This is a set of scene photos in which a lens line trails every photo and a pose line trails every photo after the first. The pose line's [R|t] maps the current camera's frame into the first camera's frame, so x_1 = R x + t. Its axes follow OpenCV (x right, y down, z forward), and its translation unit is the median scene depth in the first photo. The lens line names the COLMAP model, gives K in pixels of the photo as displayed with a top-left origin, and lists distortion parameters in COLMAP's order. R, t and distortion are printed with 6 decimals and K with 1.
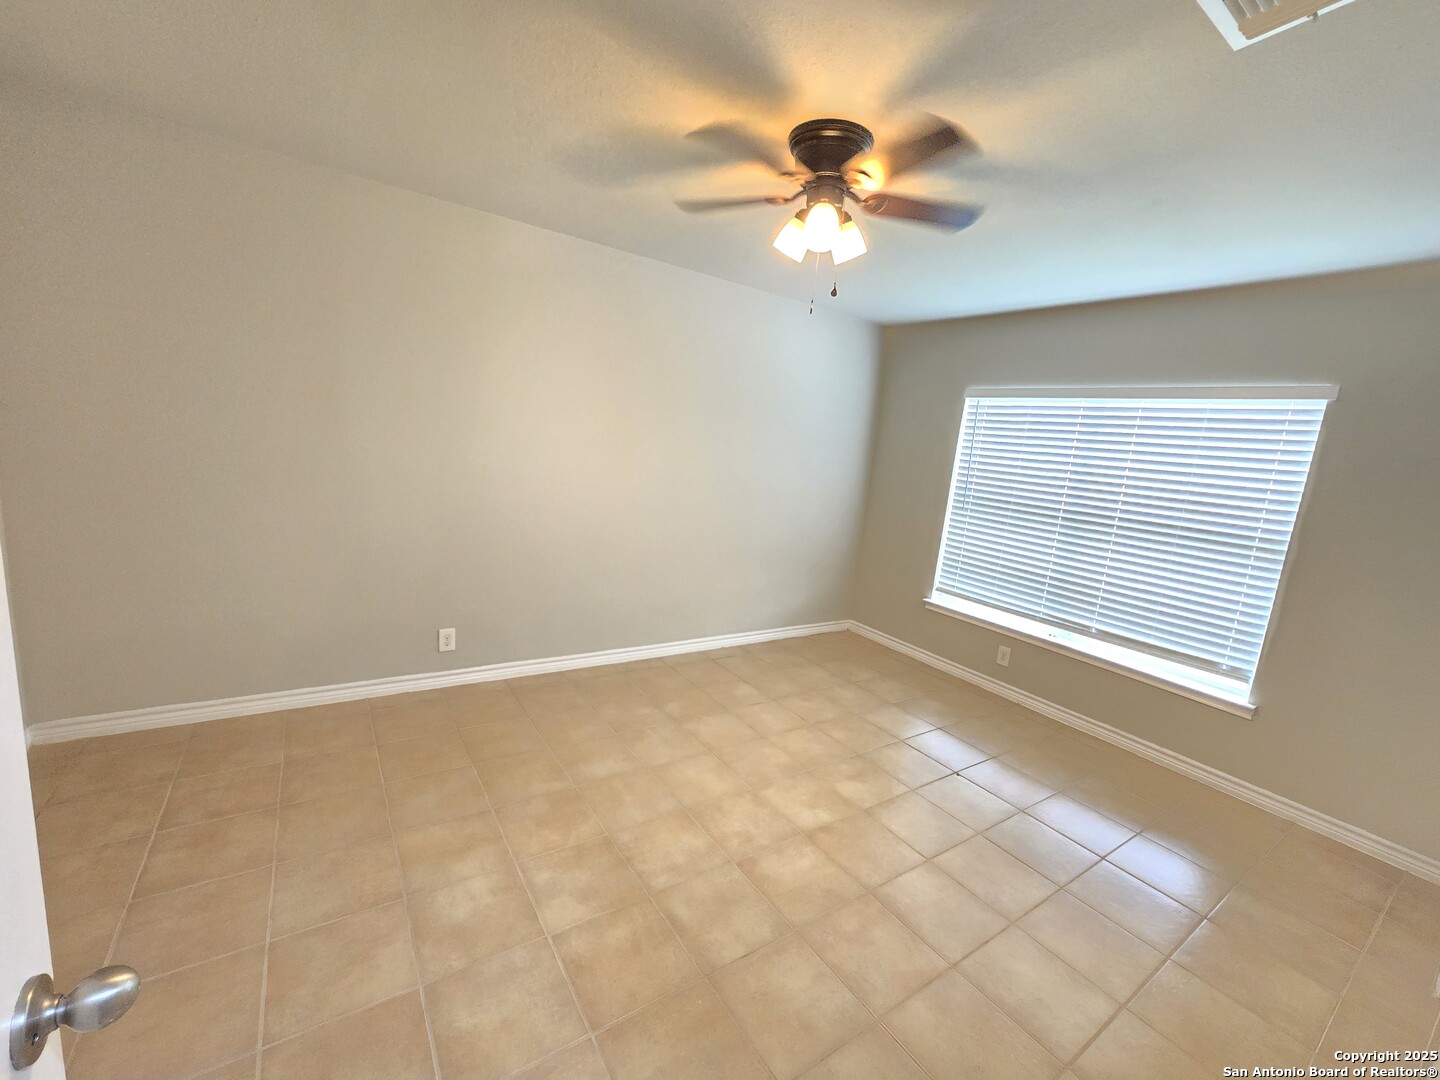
lens RADIAL K [[590.4, 0, 712.2], [0, 590.4, 533.4], [0, 0, 1]] dist [-0.004660, 0.000939]
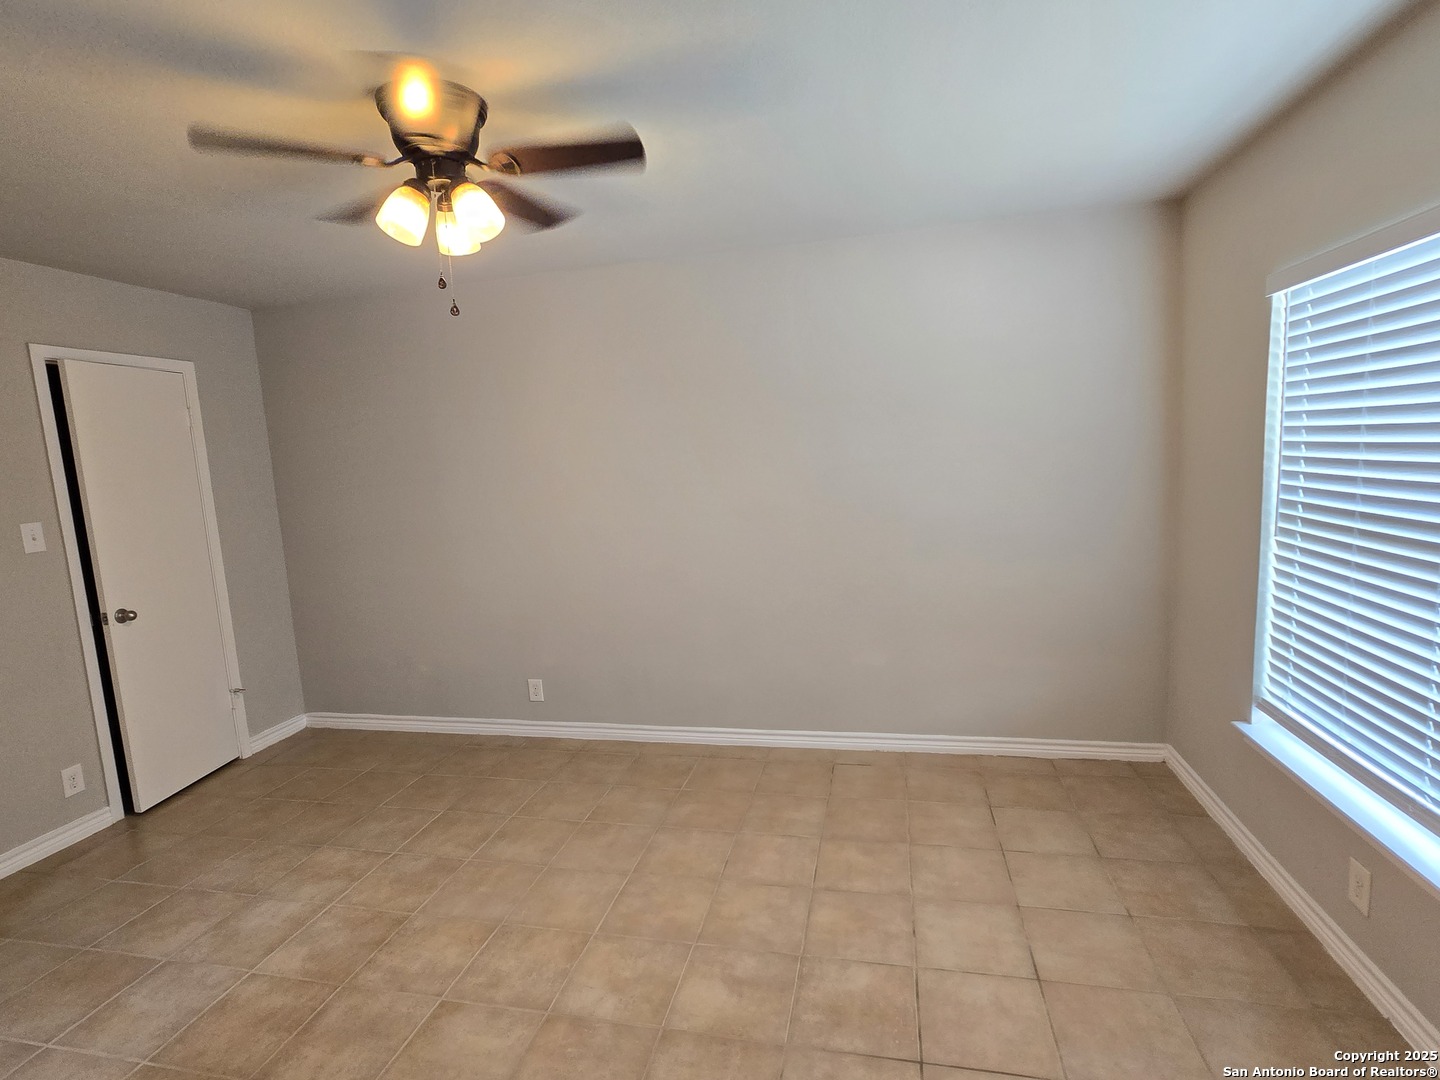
lens RADIAL K [[717.3, 0, 743.0], [0, 717.3, 534.4], [0, 0, 1]] dist [-0.010419, 0.003132]
pose [[0.677758, -0.046715, -0.733799, 0.853167], [0.004776, 0.998238, -0.059138, -0.015737], [0.735269, 0.036576, 0.676787, 0.492582]]
